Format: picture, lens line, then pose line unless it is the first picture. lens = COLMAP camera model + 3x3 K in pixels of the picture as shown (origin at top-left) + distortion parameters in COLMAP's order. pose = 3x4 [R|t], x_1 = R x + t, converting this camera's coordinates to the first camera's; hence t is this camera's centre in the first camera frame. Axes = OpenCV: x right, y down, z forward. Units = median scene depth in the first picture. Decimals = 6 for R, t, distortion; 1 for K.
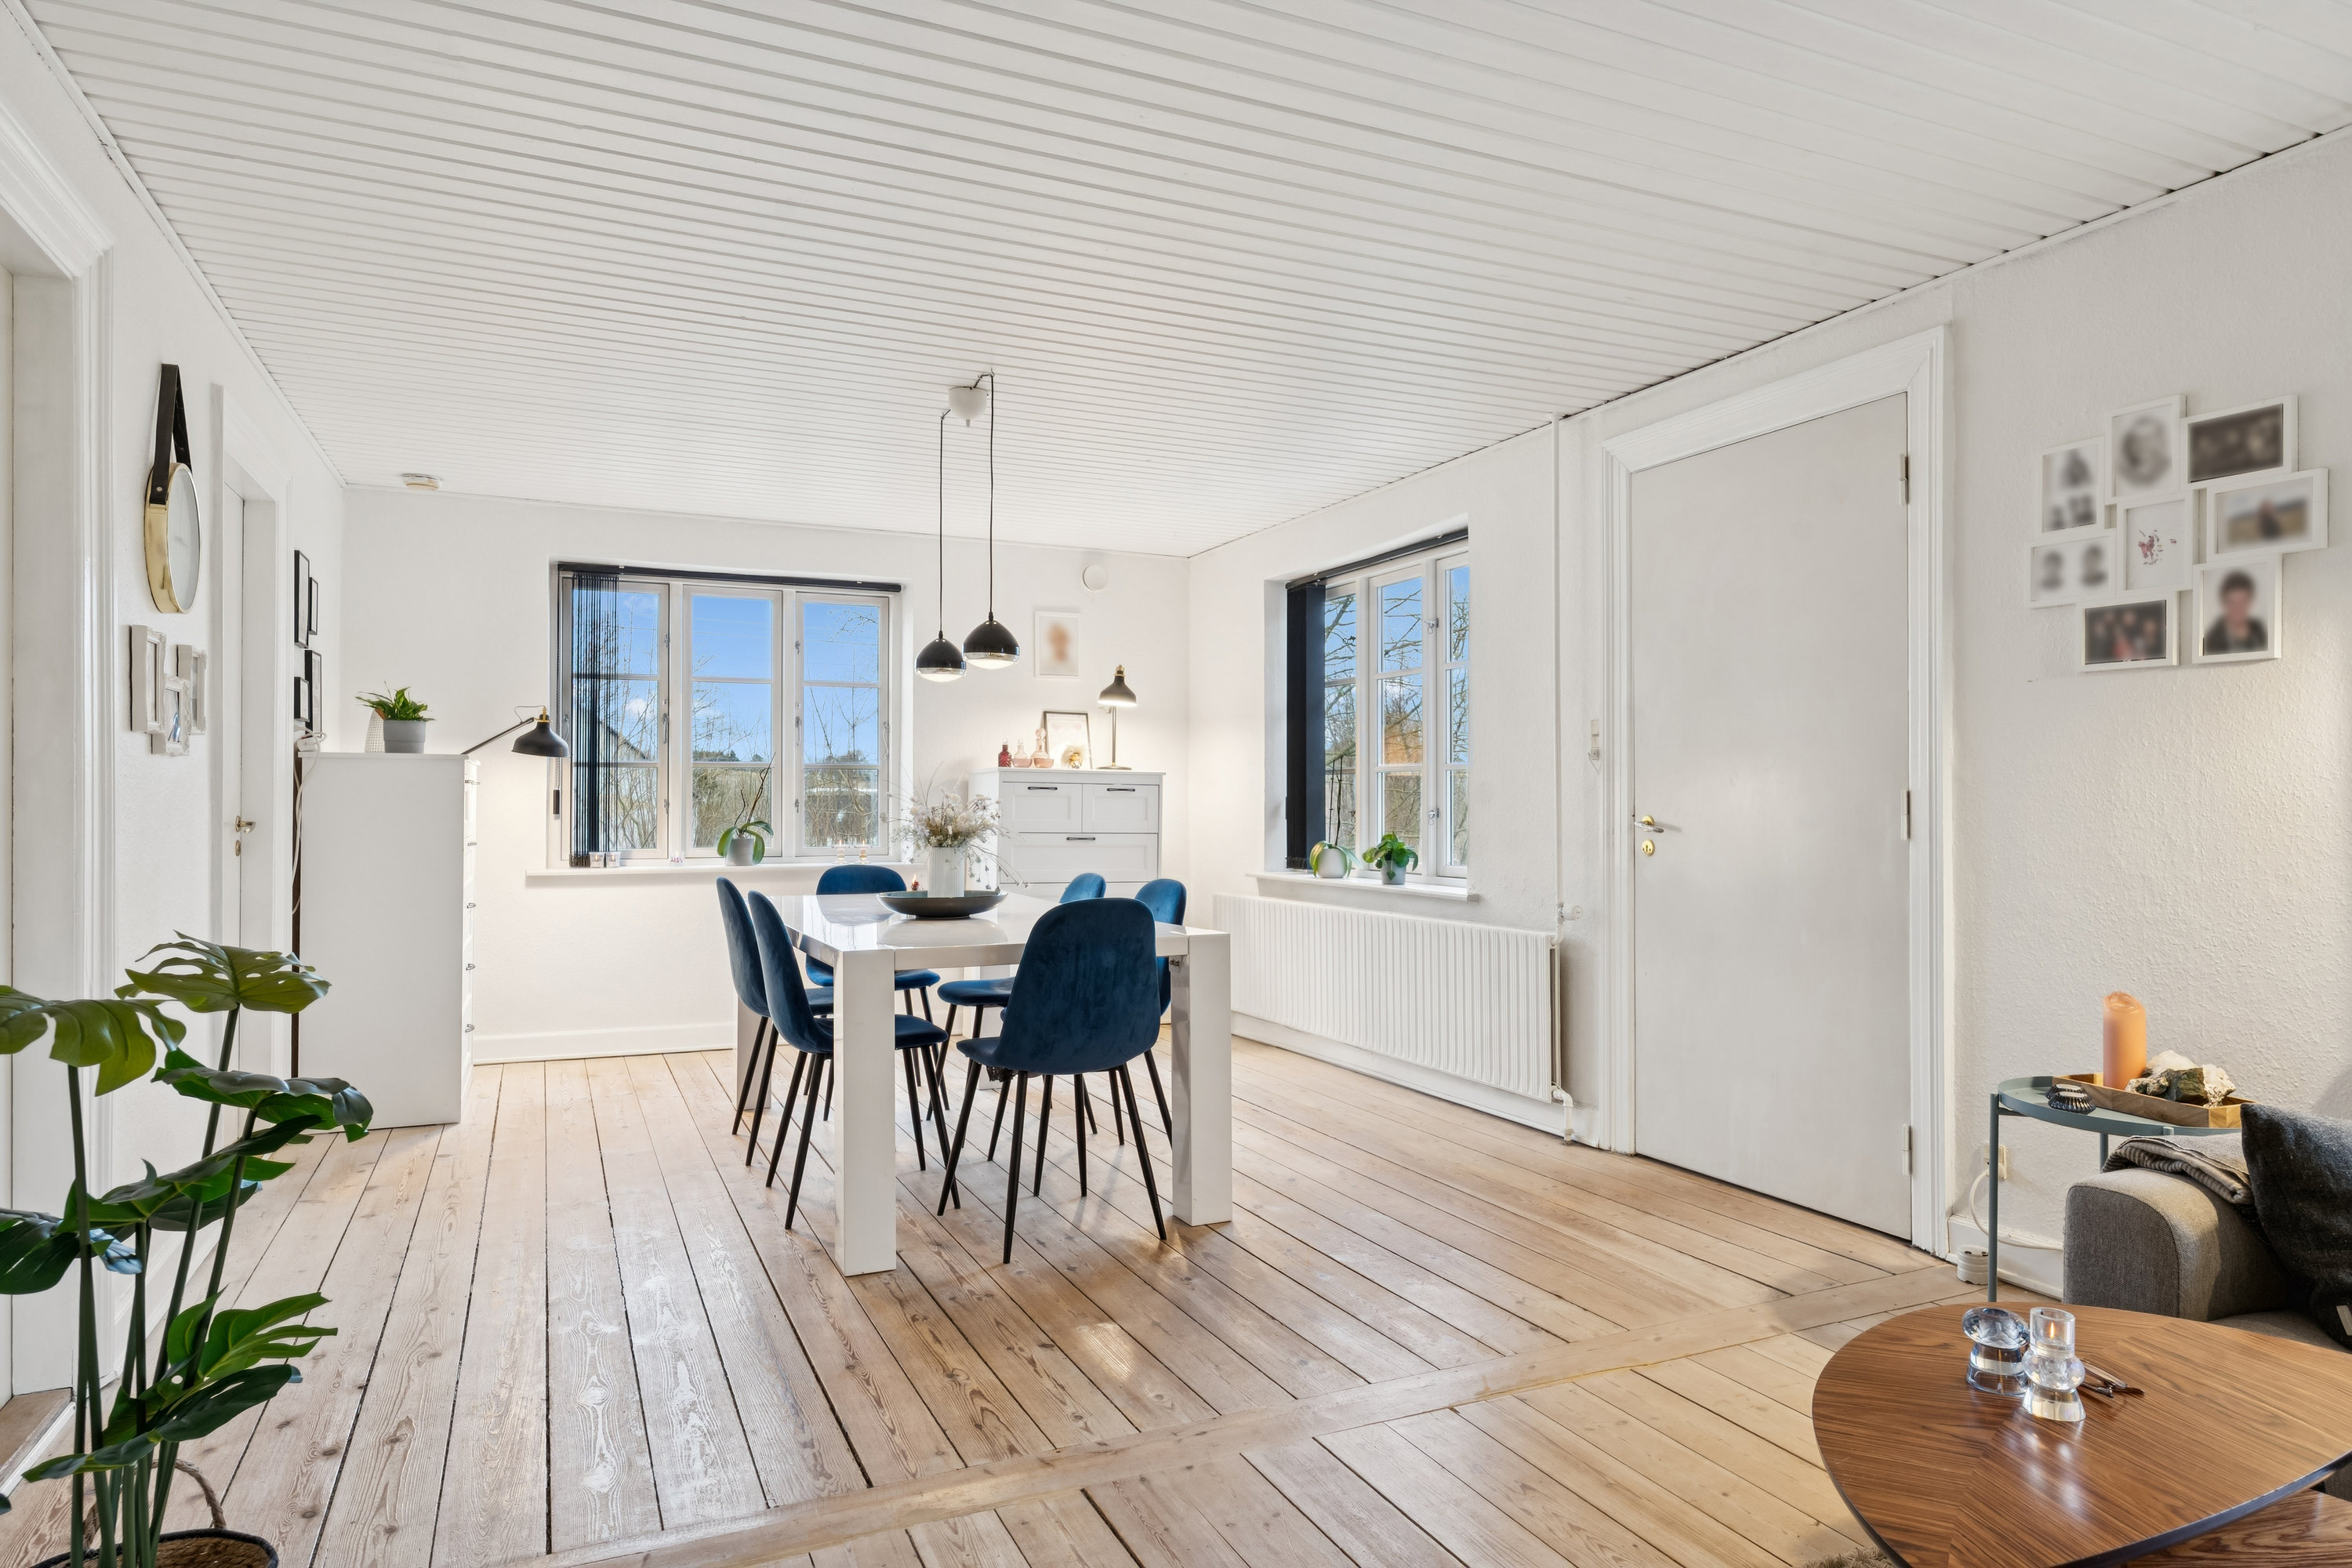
lens RADIAL K [[1411.7, 0, 1171.8], [0, 1411.7, 791.3], [0, 0, 1]] dist [-0.012736, 0.006601]
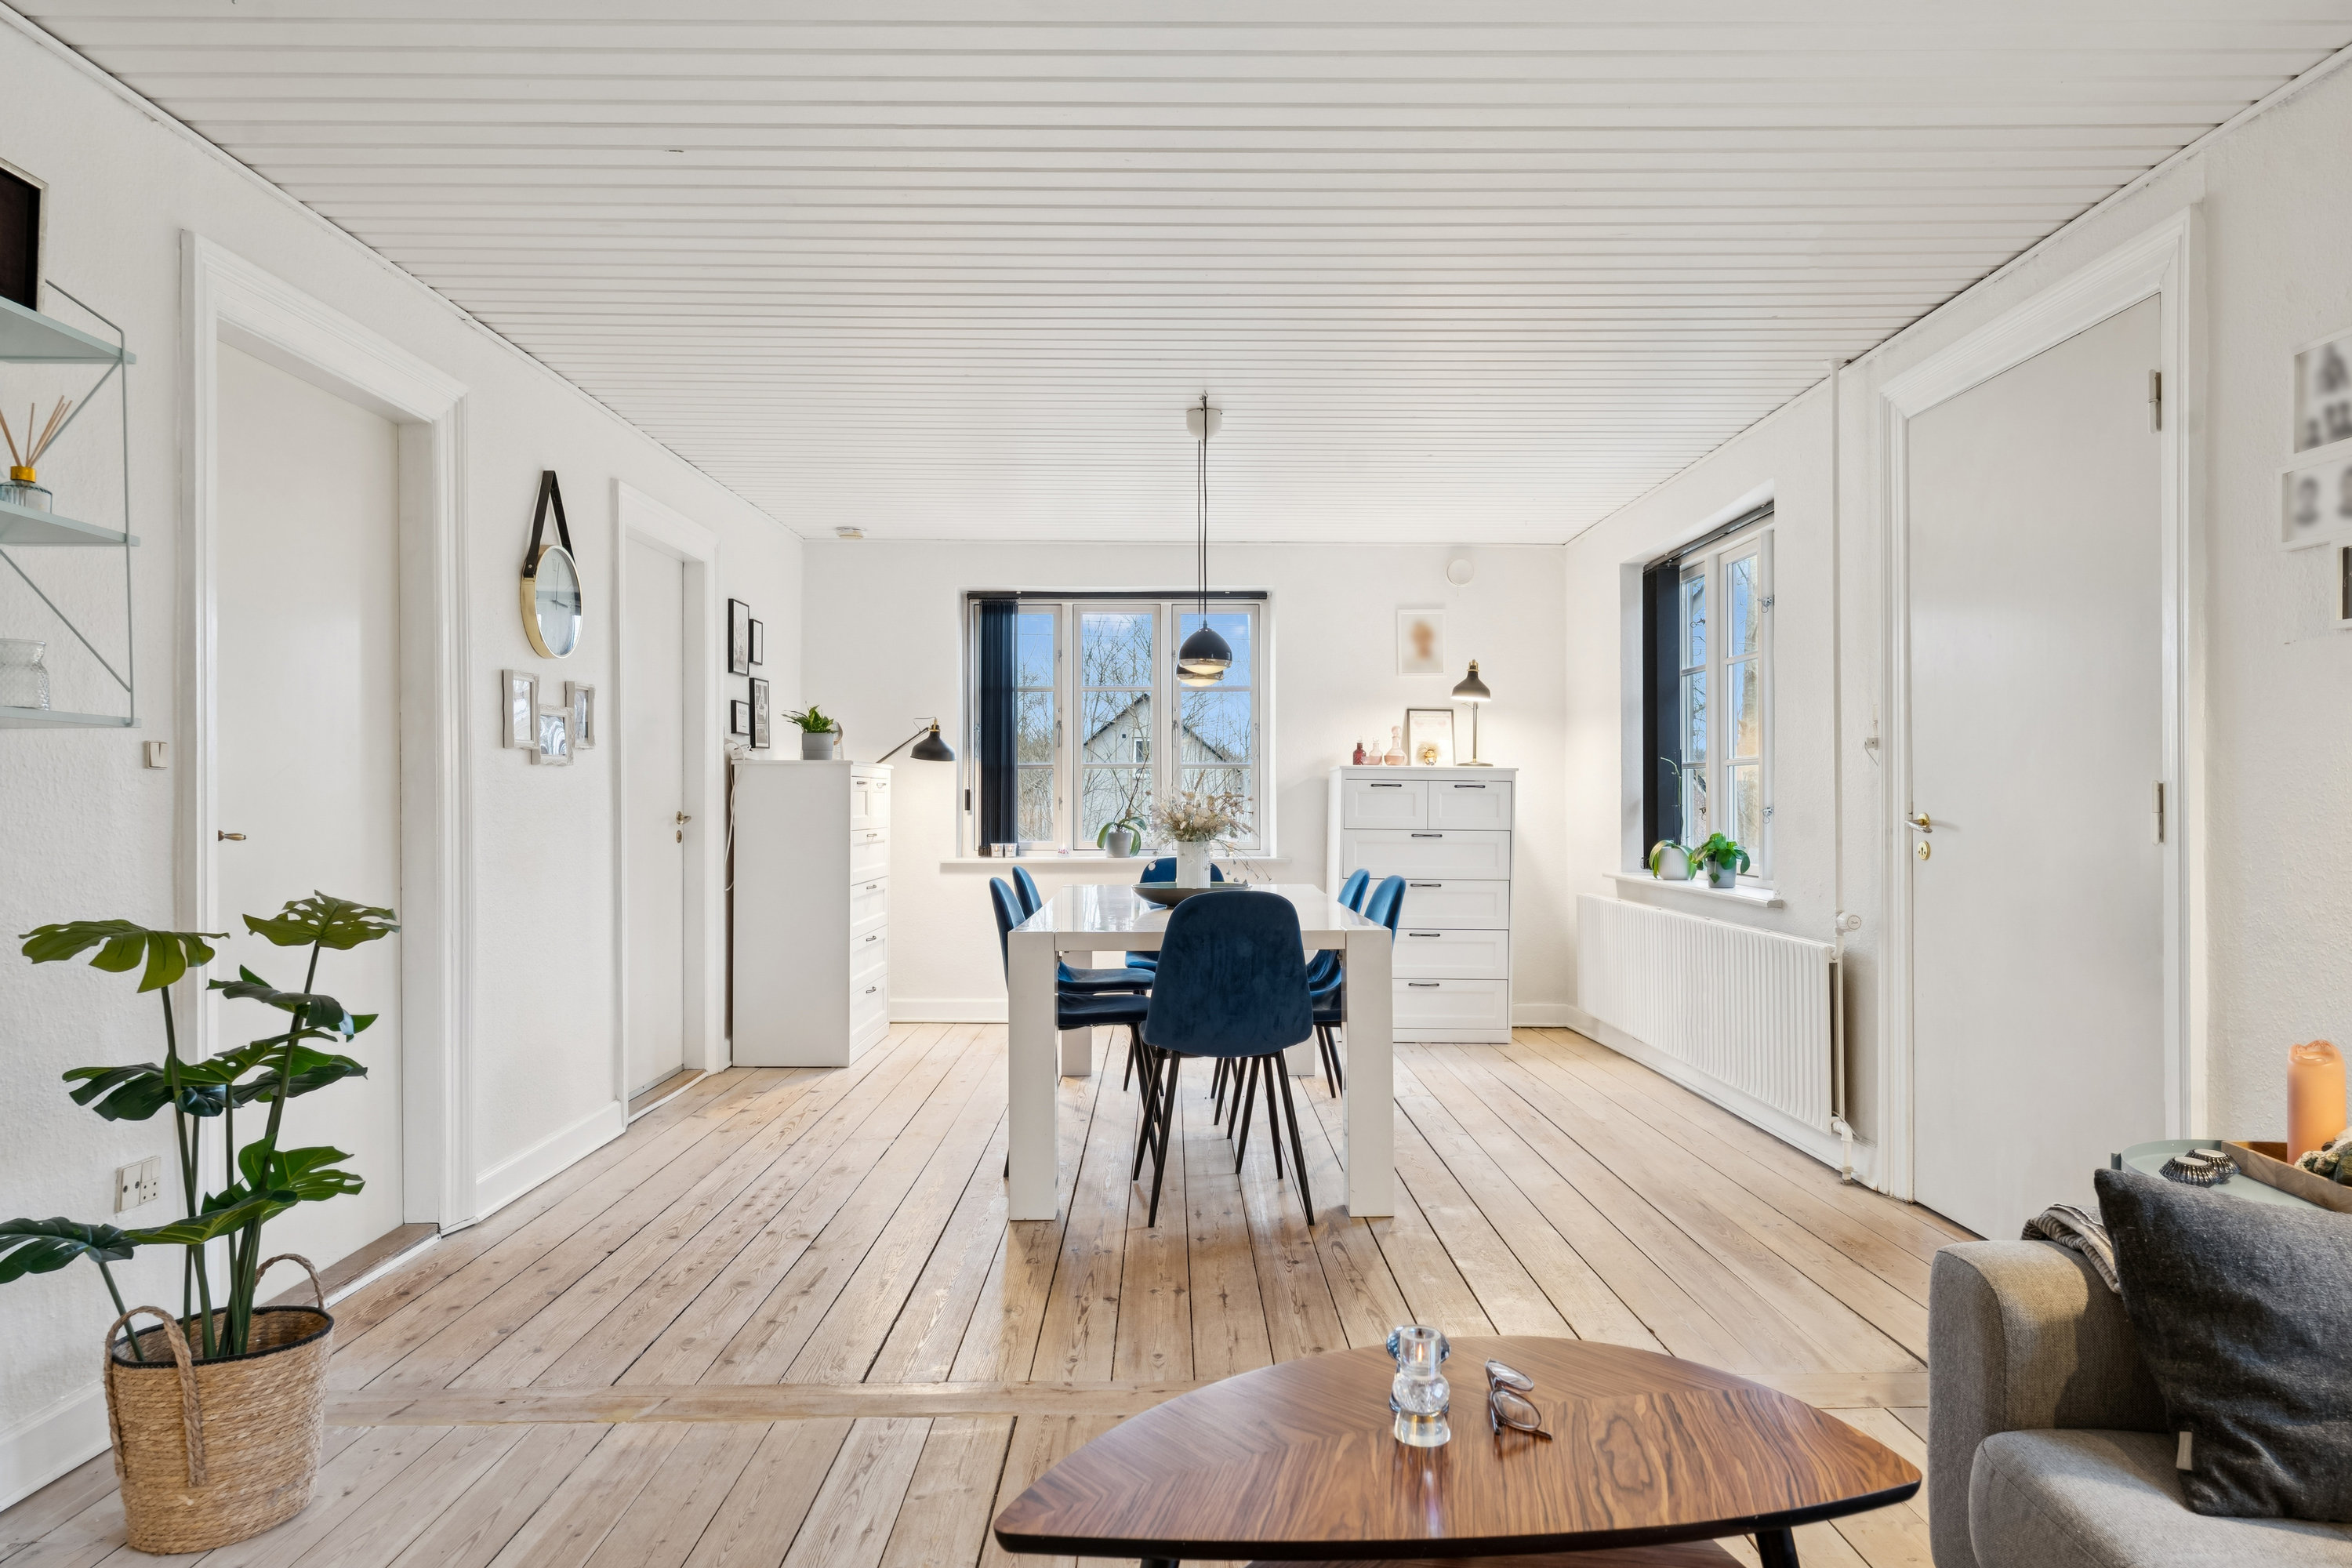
lens RADIAL K [[1411.7, 0, 1164.7], [0, 1411.7, 791.5], [0, 0, 1]] dist [-0.012736, 0.006601]
pose [[0.911648, -0.004227, -0.410950, 0.244298], [0.005060, 0.999987, 0.000940, 0.000605], [0.410940, -0.002936, 0.911658, 0.016554]]
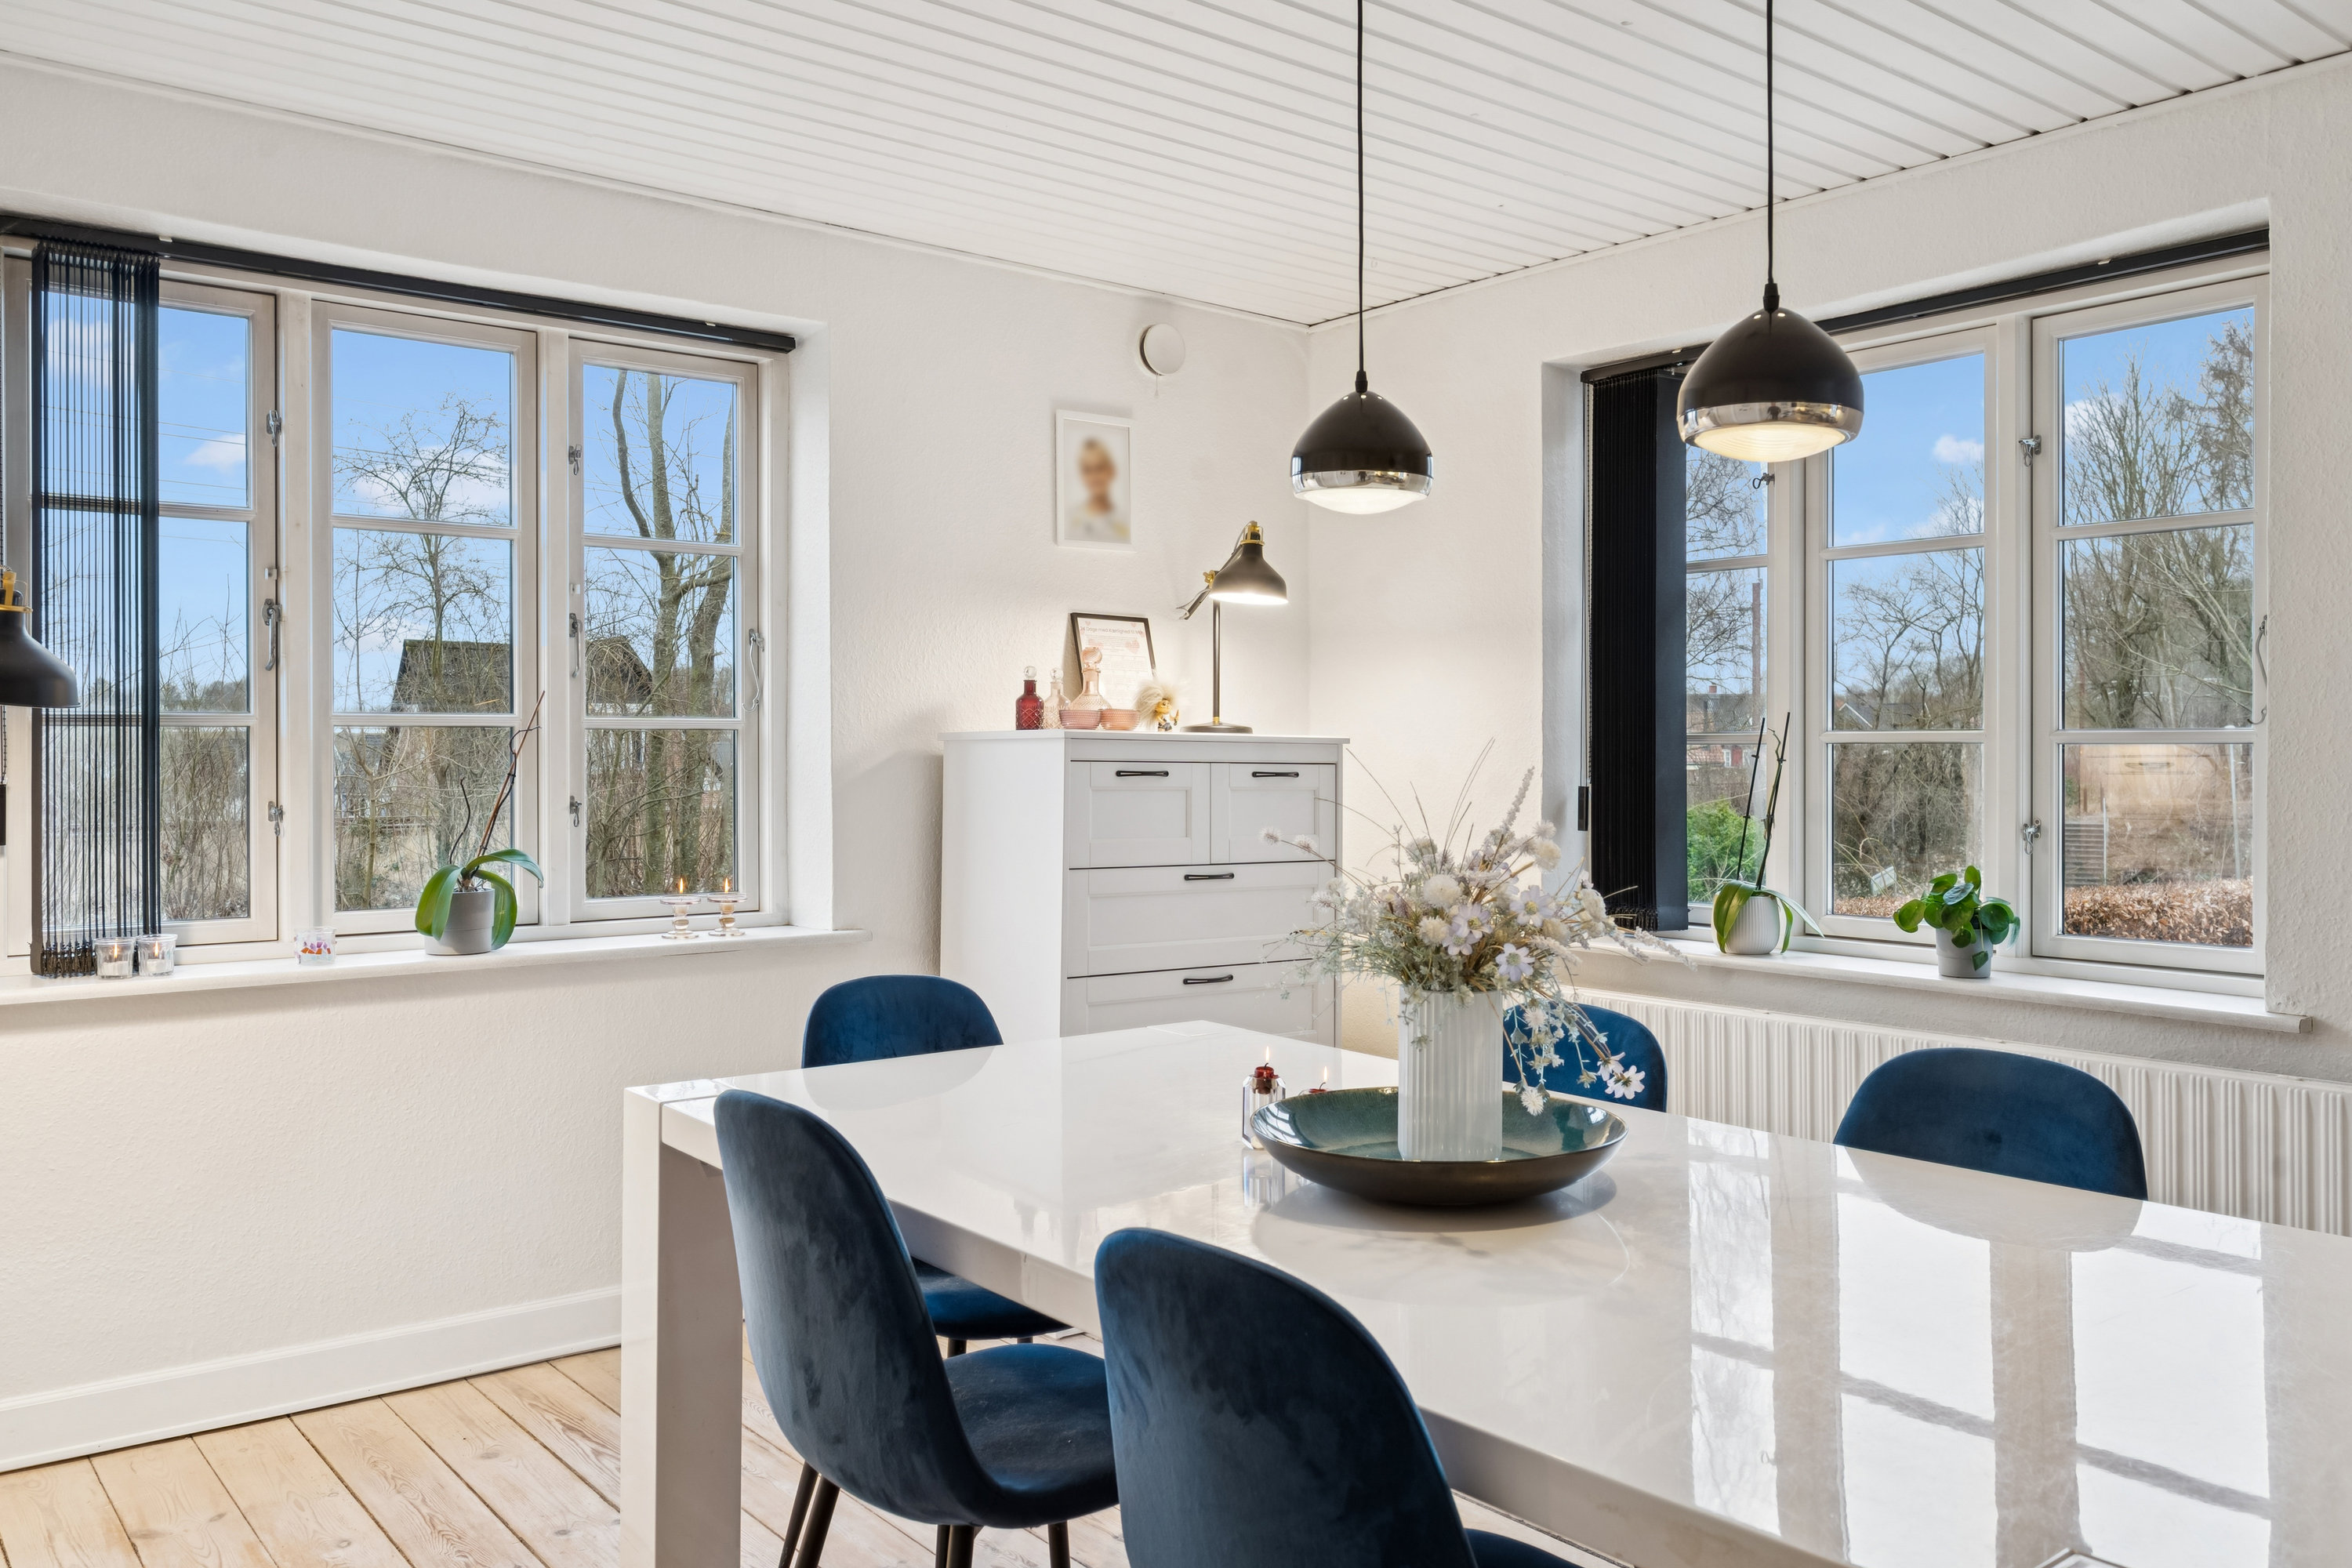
lens RADIAL K [[1797.6, 0, 1169.3], [0, 1797.6, 770.6], [0, 0, 1]] dist [-0.006951, 0.004259]
pose [[0.968140, -0.003771, 0.250381, -0.319158], [-0.001552, 0.999777, 0.021057, -0.021376], [-0.250405, -0.020775, 0.967918, 0.559363]]
